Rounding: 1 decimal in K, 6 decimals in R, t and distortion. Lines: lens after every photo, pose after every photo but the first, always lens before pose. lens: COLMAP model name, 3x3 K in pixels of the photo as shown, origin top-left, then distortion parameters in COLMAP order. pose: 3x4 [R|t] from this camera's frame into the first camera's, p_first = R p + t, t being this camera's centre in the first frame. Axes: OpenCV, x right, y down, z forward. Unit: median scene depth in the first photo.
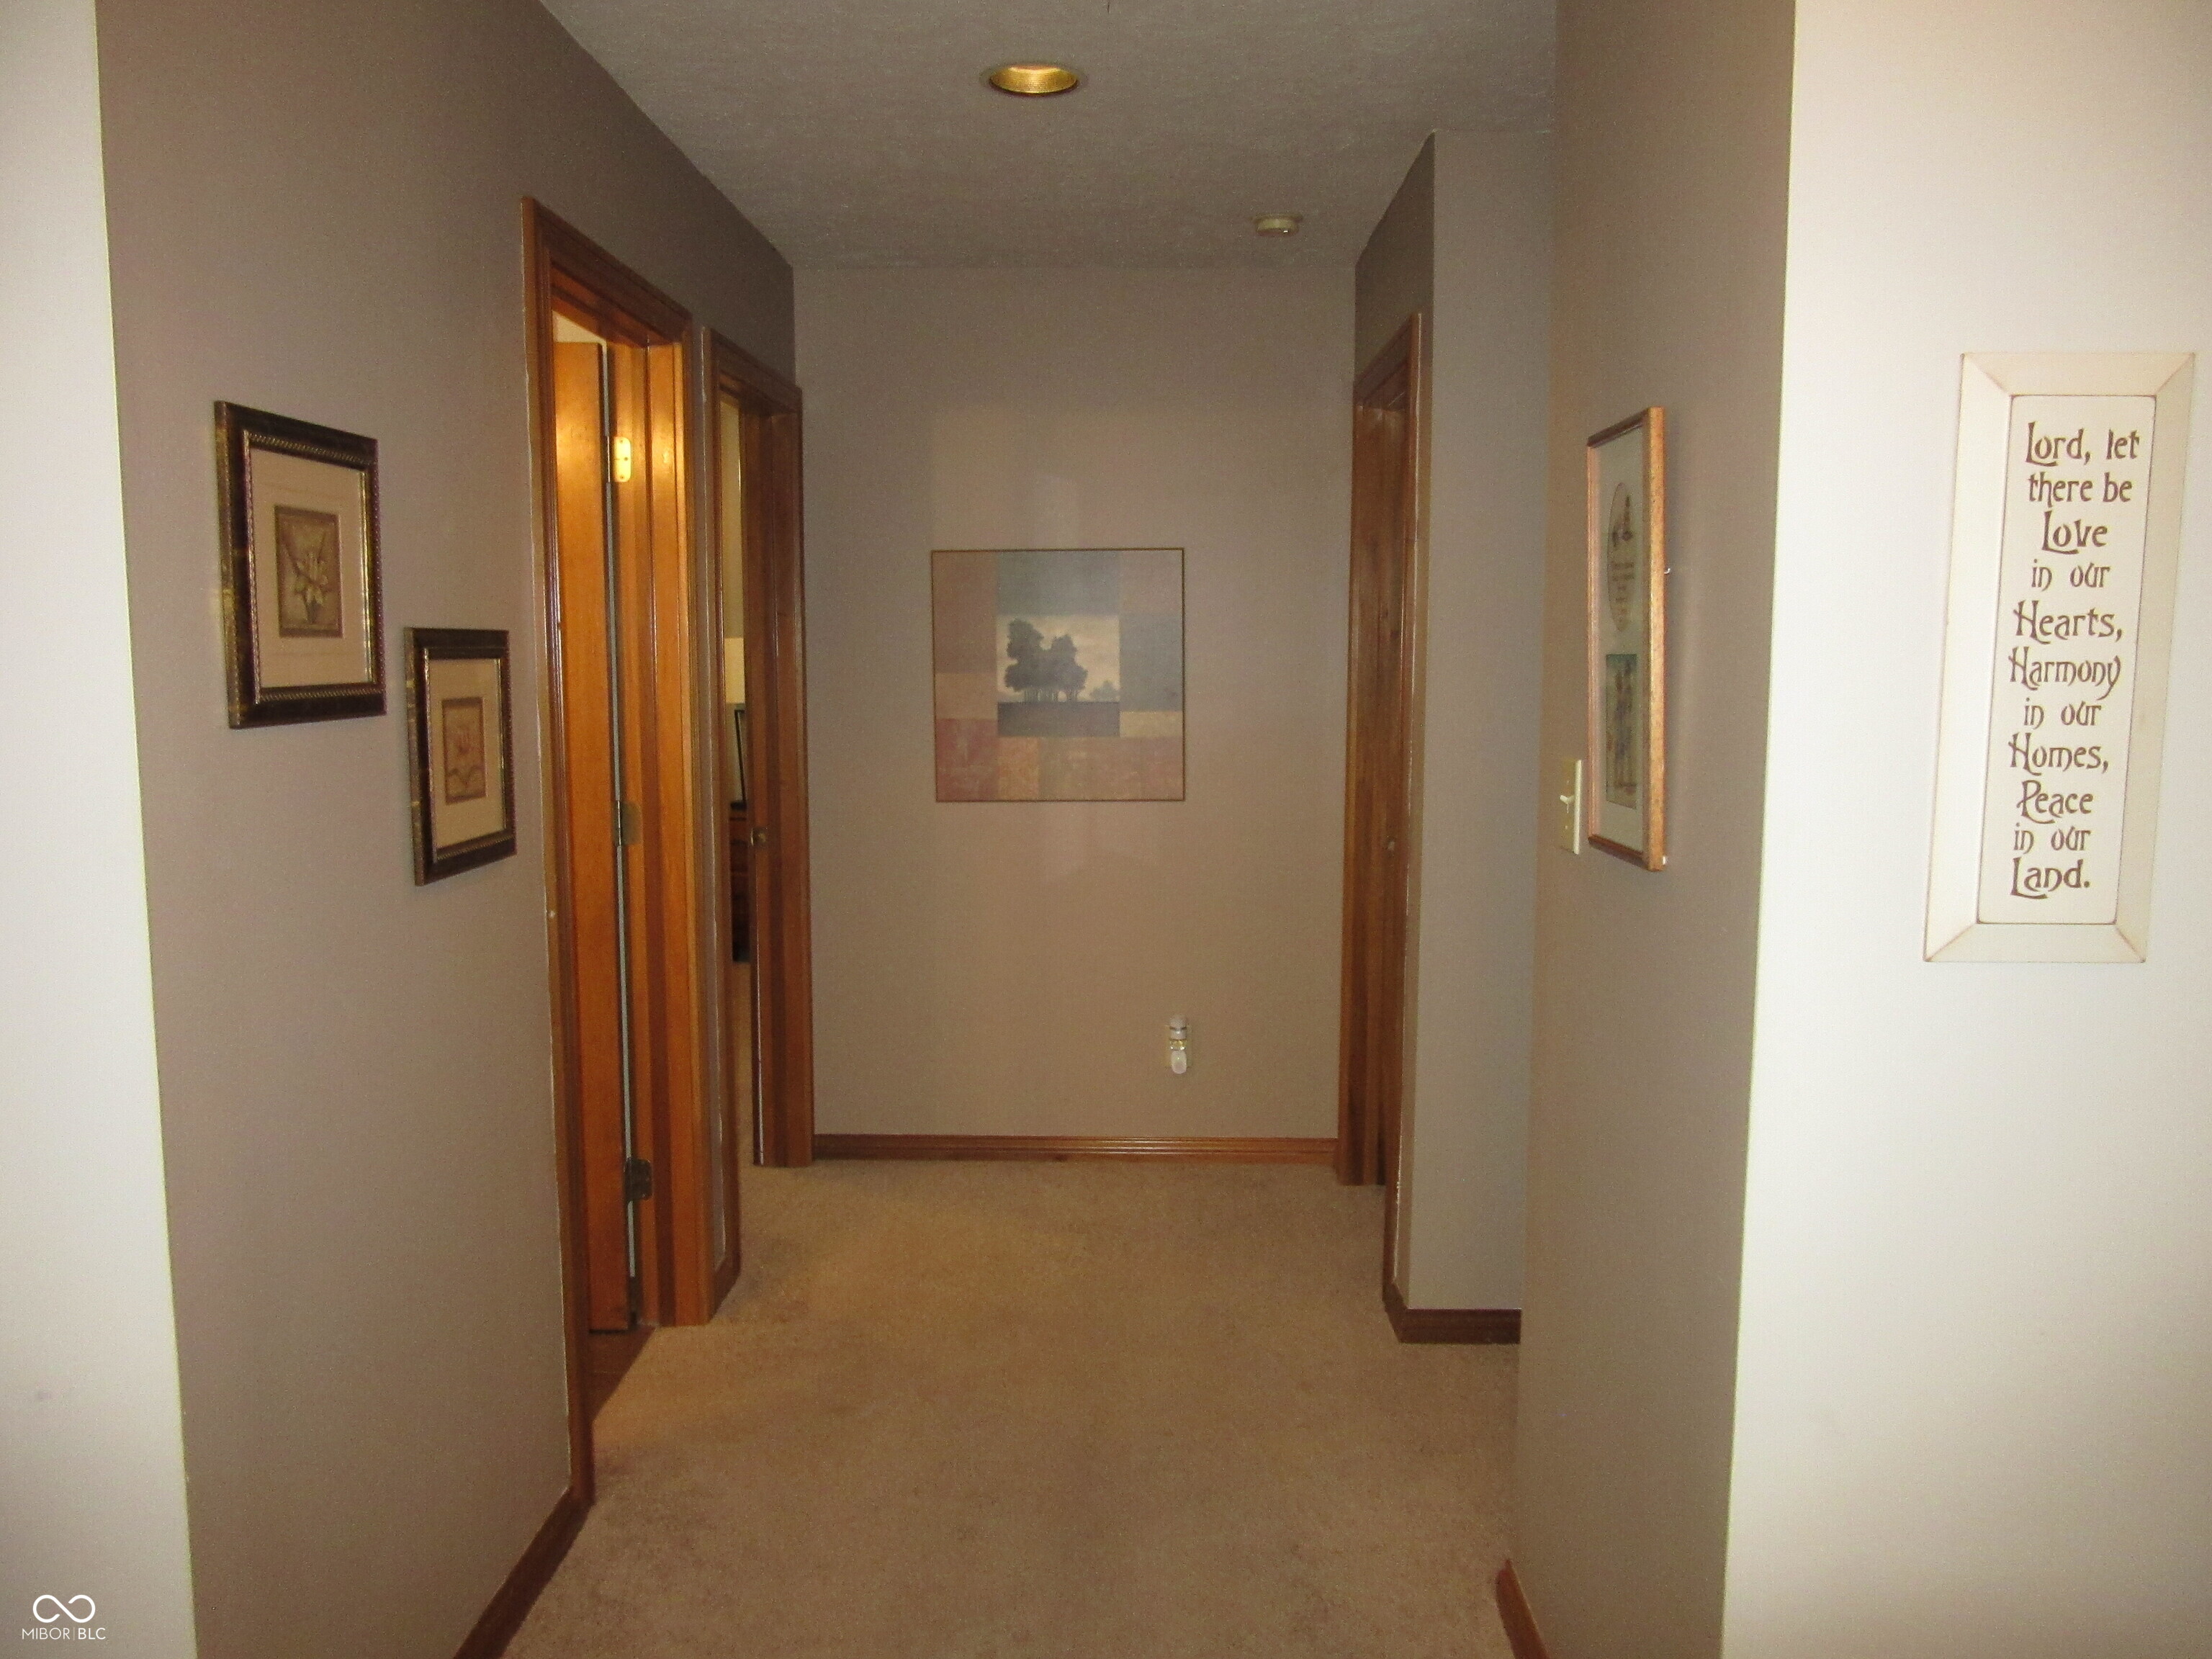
lens RADIAL K [[1664.3, 0, 1105.1], [0, 1664.3, 816.4], [0, 0, 1]] dist [-0.021630, 0.019470]
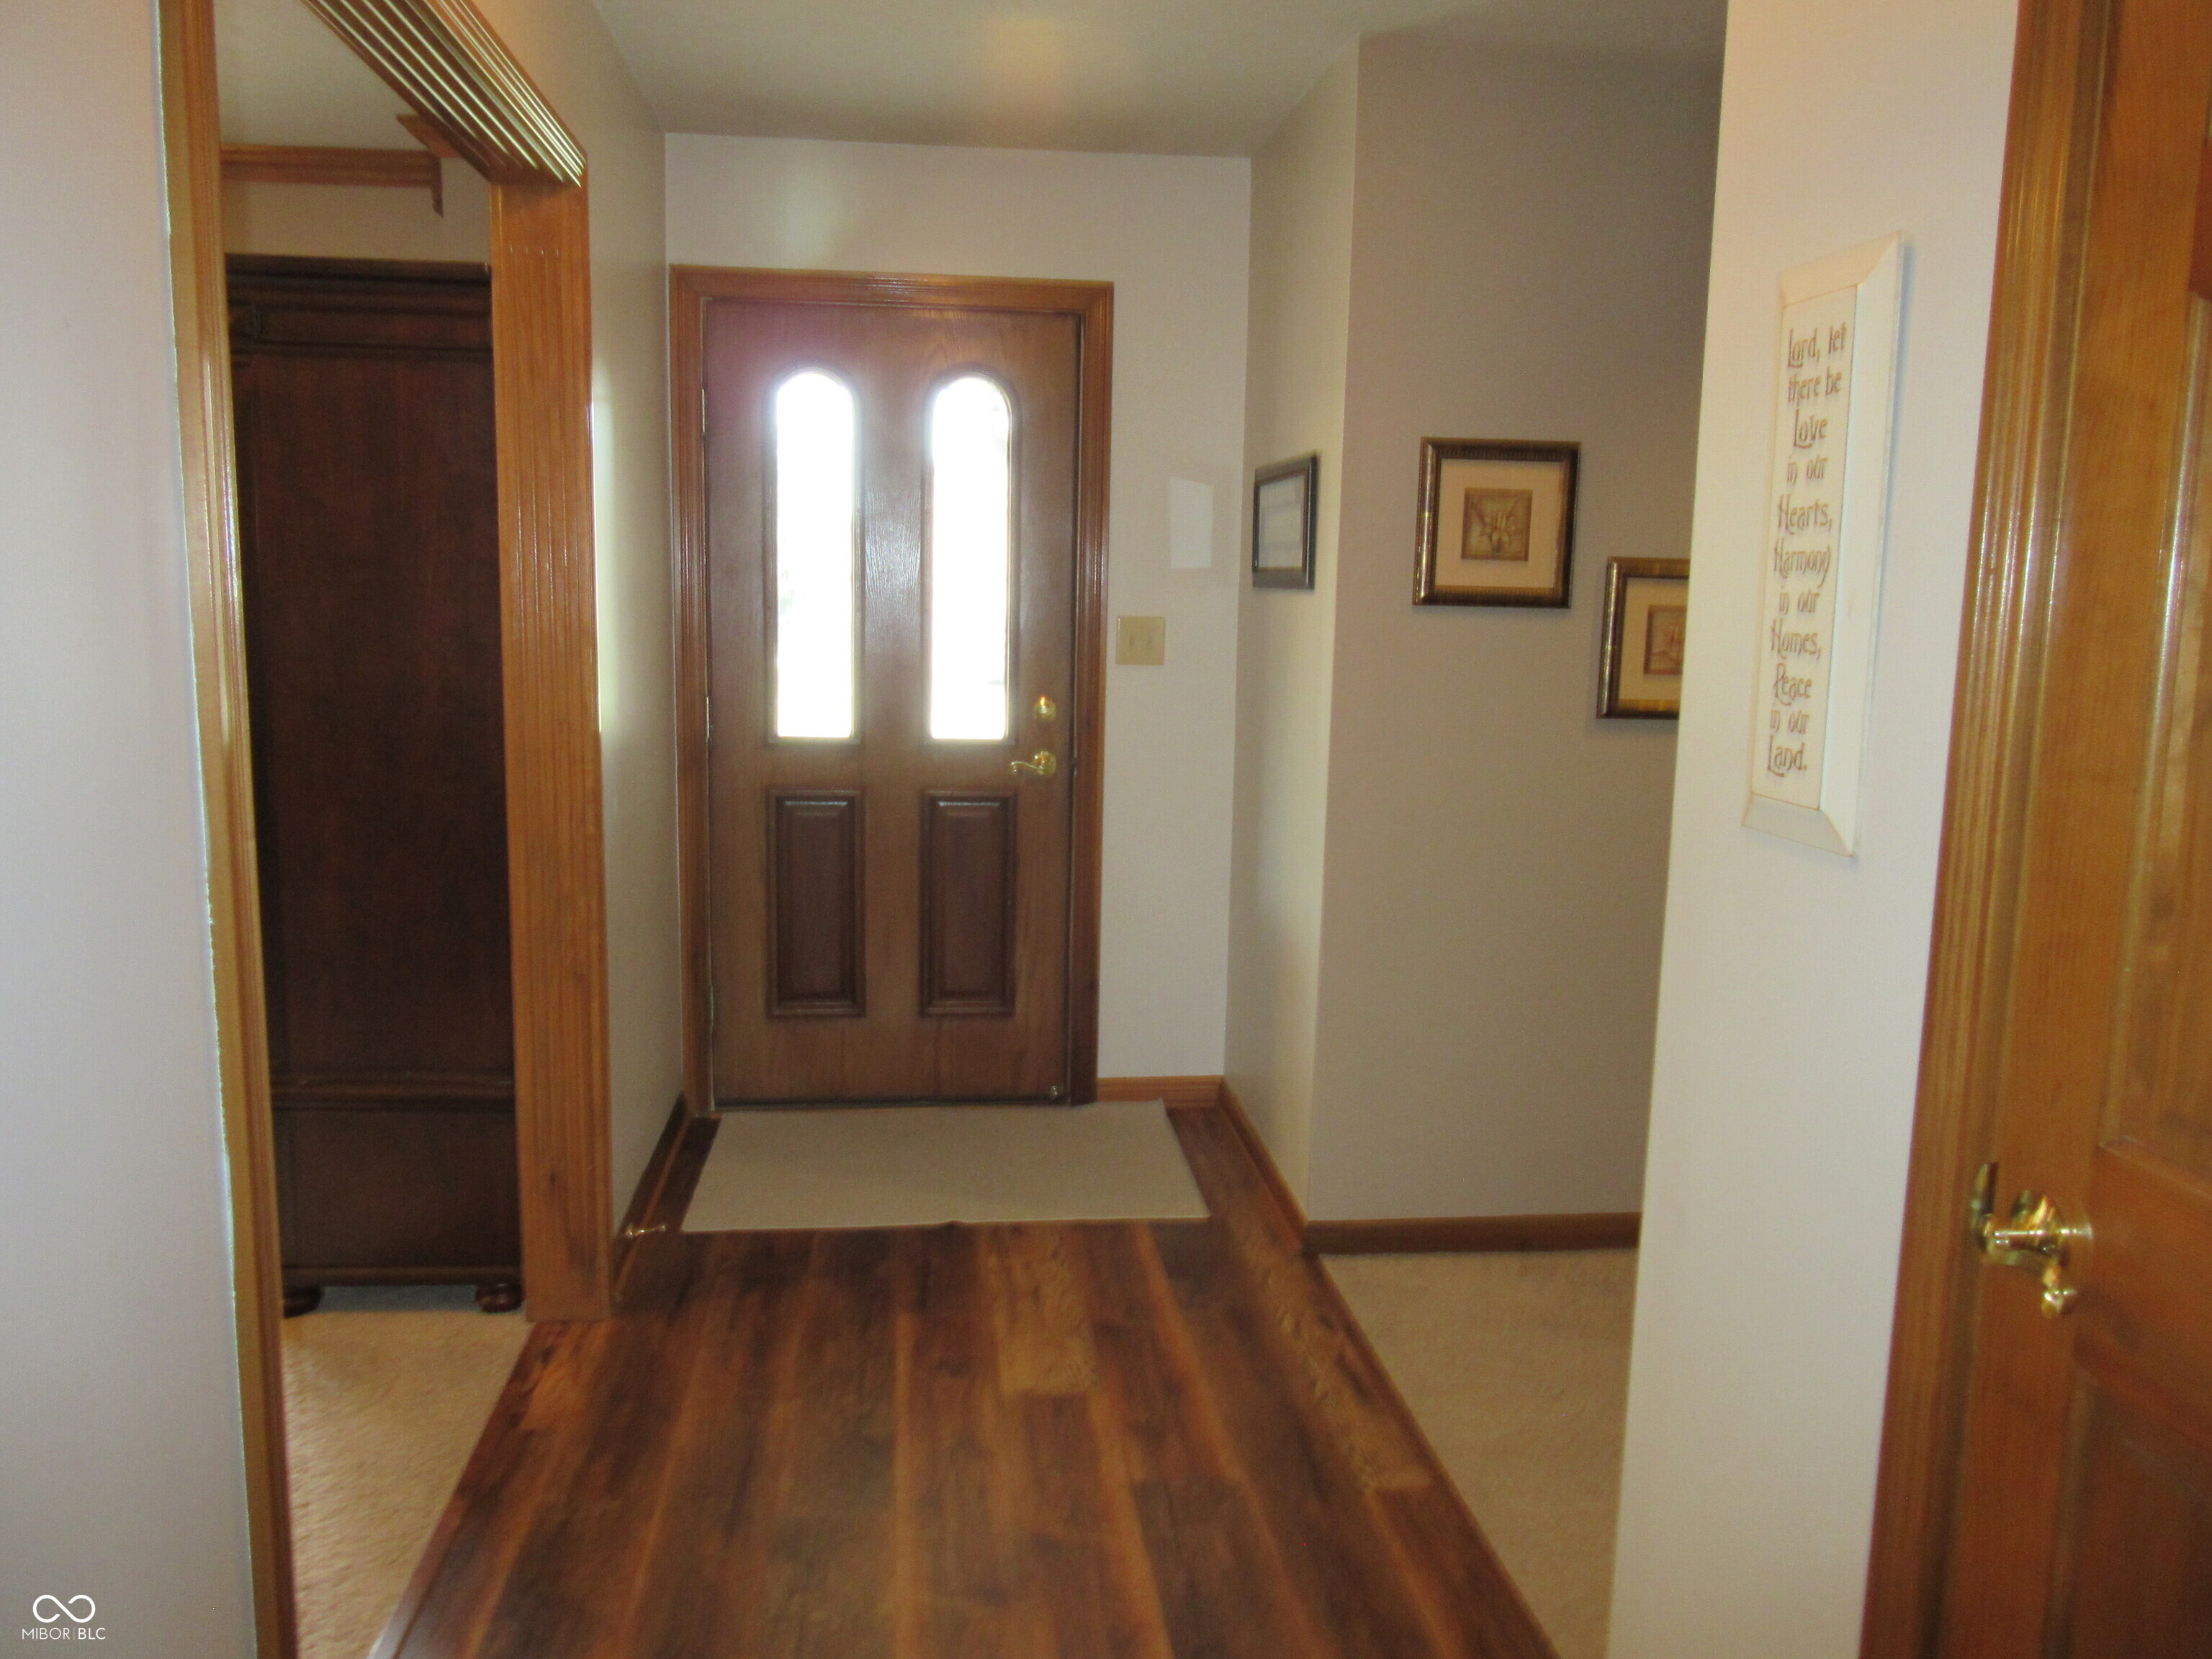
lens RADIAL K [[1664.3, 0, 1105.8], [0, 1664.3, 834.7], [0, 0, 1]] dist [-0.021630, 0.019470]
pose [[0.140308, 0.147331, -0.979085, 1.578302], [-0.122062, 0.983897, 0.130563, -0.000225], [0.982555, 0.101190, 0.156032, 0.416694]]
